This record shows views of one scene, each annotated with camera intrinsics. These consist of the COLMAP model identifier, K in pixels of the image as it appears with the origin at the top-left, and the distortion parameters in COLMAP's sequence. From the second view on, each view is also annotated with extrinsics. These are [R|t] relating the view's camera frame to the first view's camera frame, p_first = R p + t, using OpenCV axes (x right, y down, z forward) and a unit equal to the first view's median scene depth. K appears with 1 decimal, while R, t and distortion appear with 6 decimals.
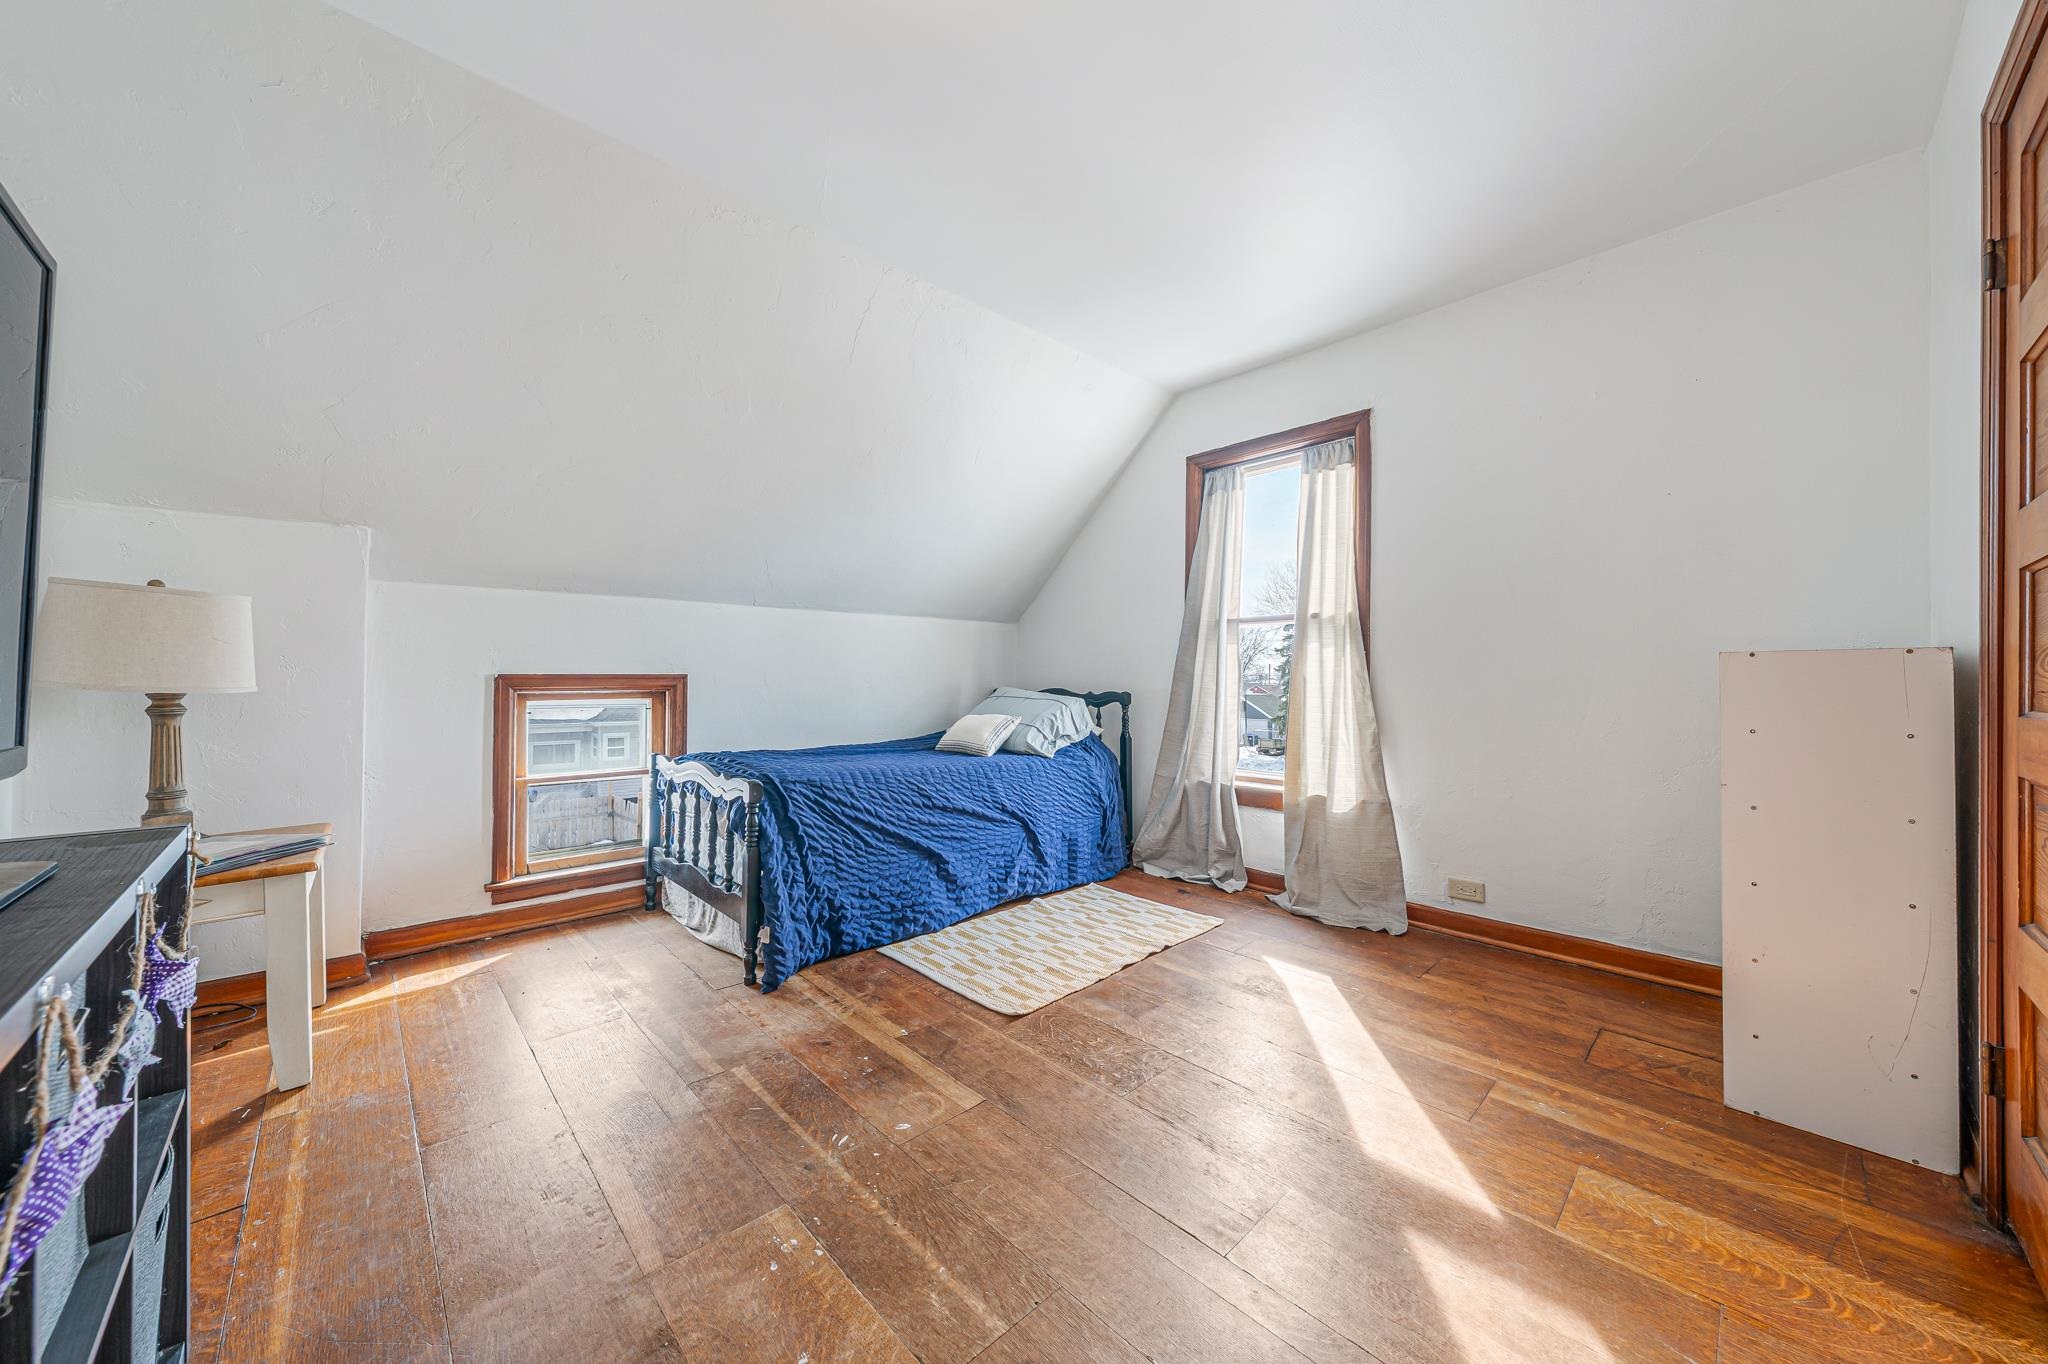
lens RADIAL K [[712.9, 0, 1026.3], [0, 712.9, 681.1], [0, 0, 1]] dist [0.000863, -0.000016]
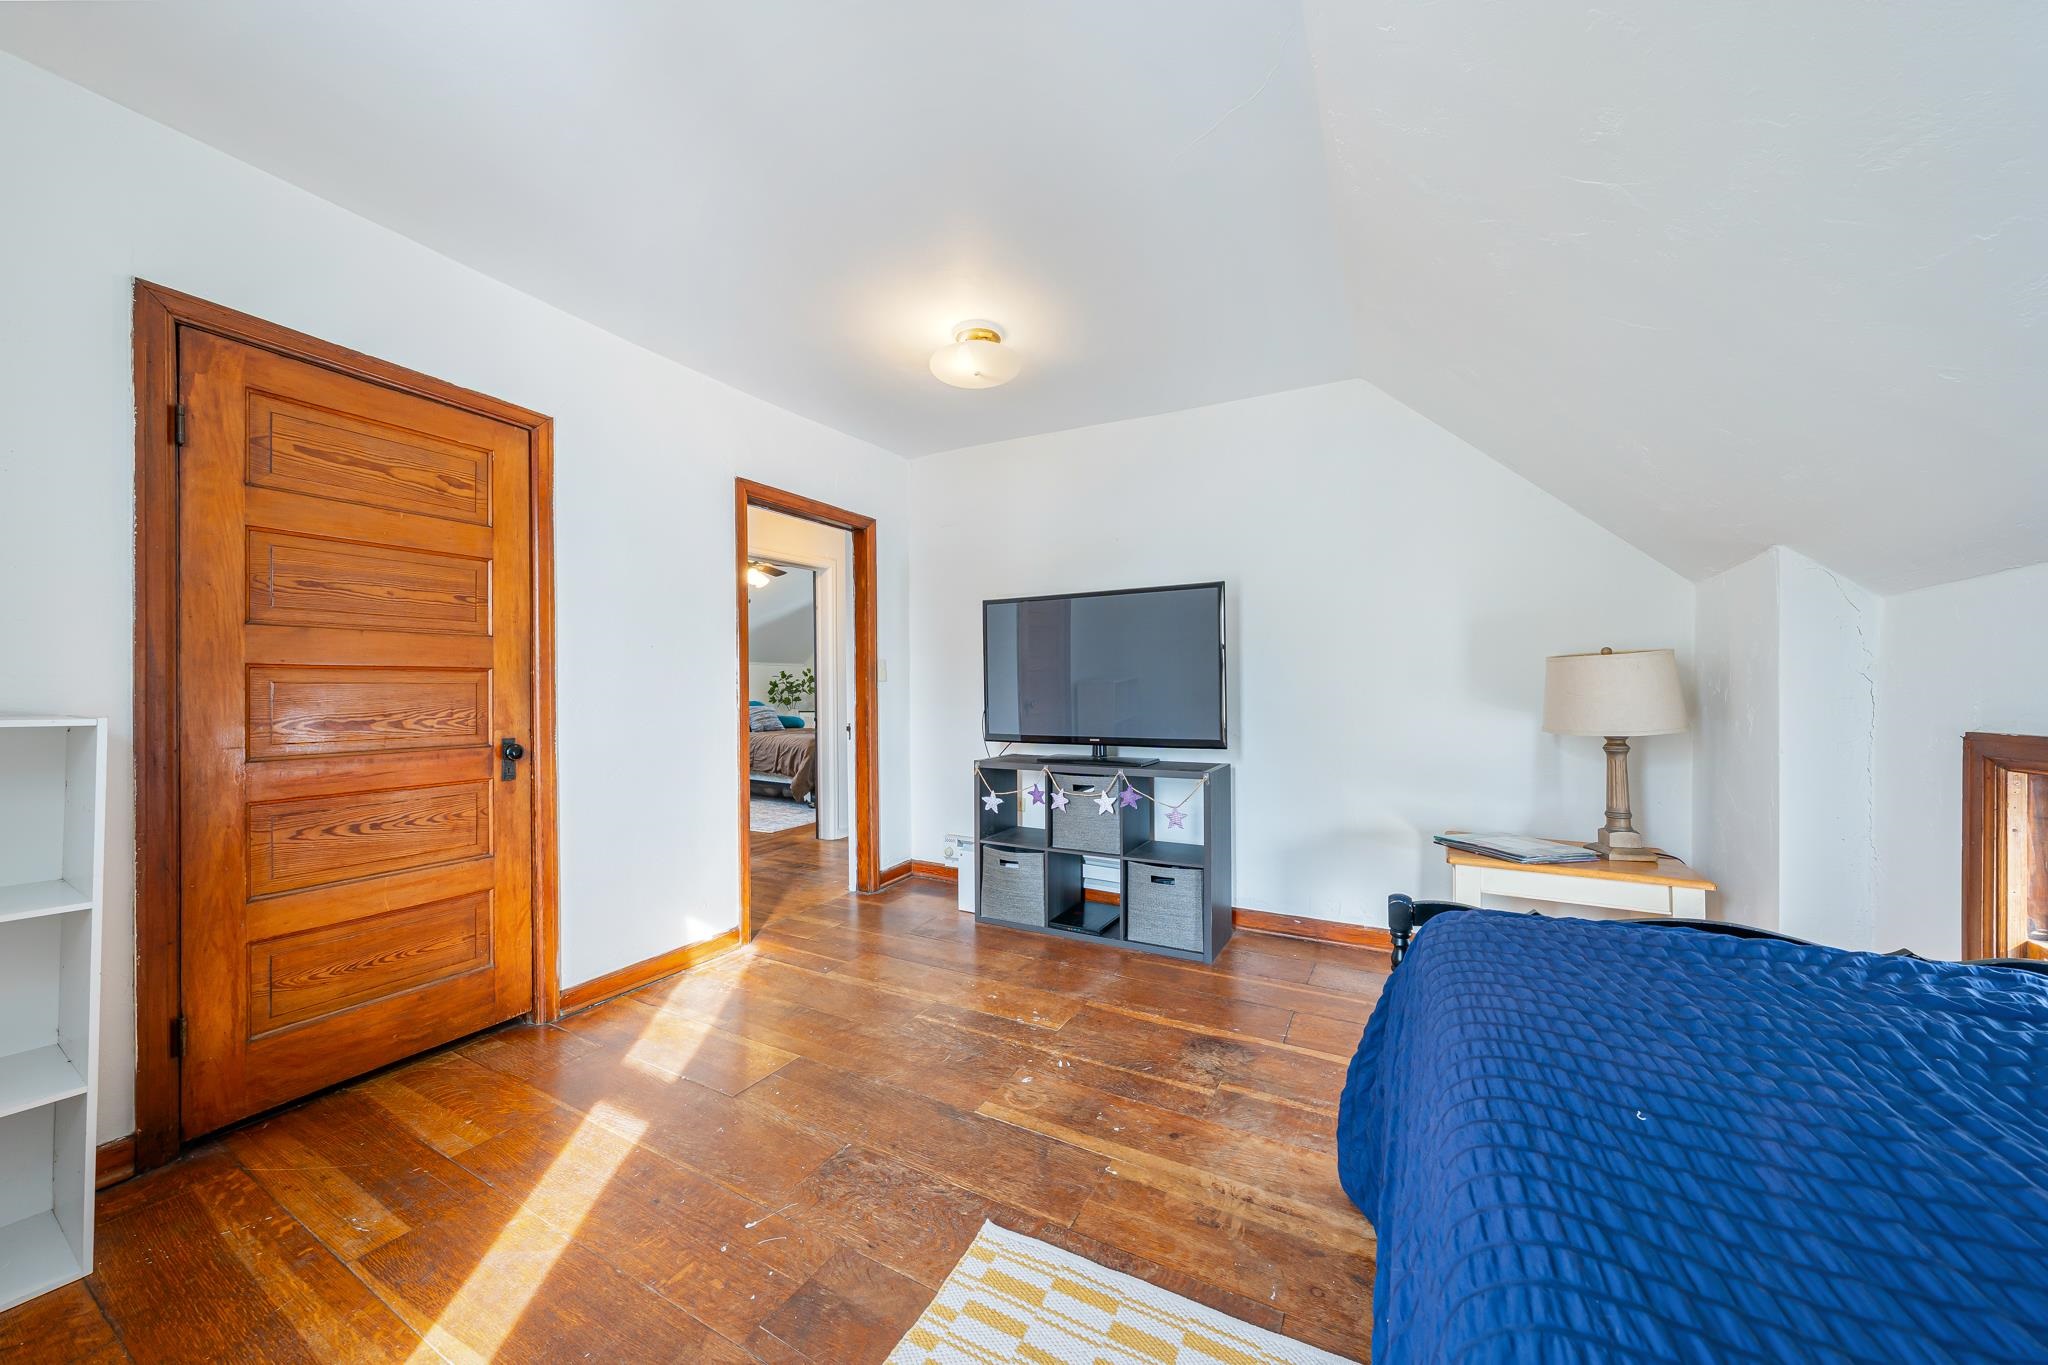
lens RADIAL K [[712.9, 0, 1030.0], [0, 712.9, 688.6], [0, 0, 1]] dist [0.000863, -0.000016]
pose [[-0.952047, -0.001633, -0.305947, 0.182391], [0.000270, 0.999981, -0.006176, -0.061558], [0.305951, -0.005962, -0.952029, 1.879772]]
